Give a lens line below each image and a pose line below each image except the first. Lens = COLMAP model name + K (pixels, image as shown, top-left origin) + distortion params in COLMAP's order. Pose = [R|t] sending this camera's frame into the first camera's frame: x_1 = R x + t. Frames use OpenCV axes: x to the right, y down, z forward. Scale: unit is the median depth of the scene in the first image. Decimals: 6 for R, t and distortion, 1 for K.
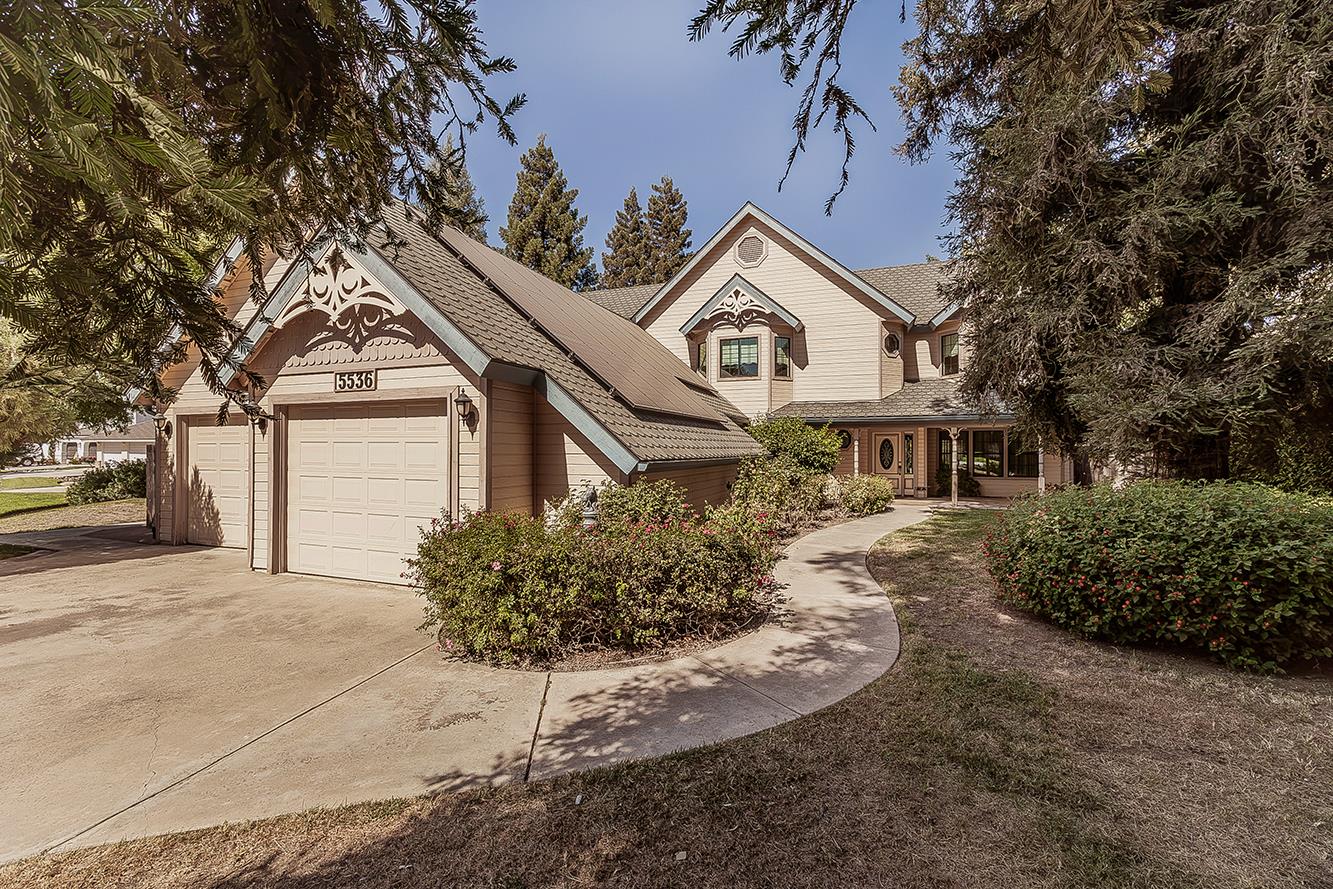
lens RADIAL K [[564.2, 0, 641.1], [0, 564.2, 441.2], [0, 0, 1]] dist [0.002062, 0.000479]
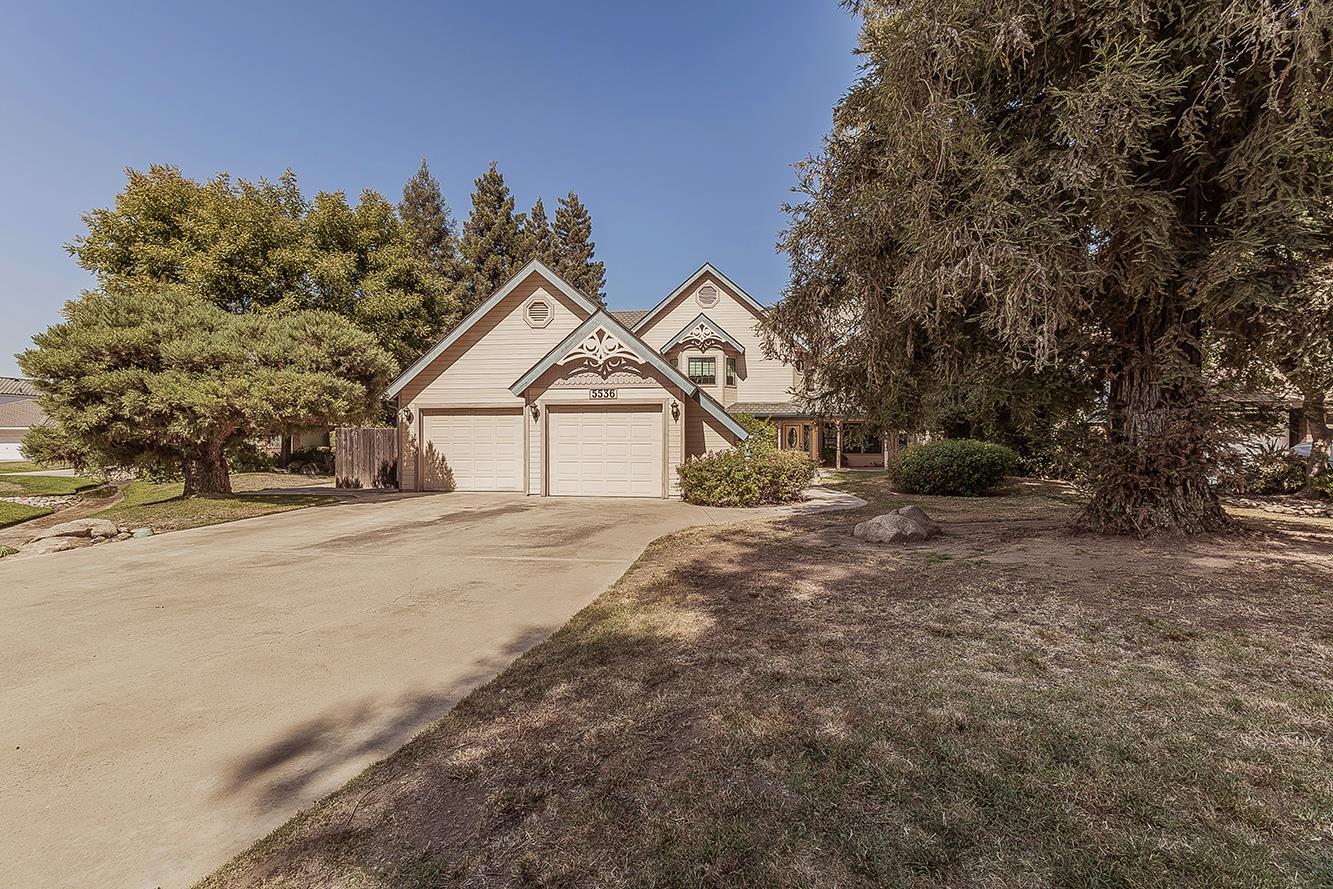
lens RADIAL K [[564.2, 0, 641.1], [0, 564.2, 441.2], [0, 0, 1]] dist [0.002062, 0.000479]
pose [[0.968370, -0.000997, 0.249516, -0.372985], [-0.002423, 0.999907, 0.013400, 0.013370], [-0.249506, -0.013581, 0.968278, -0.398482]]
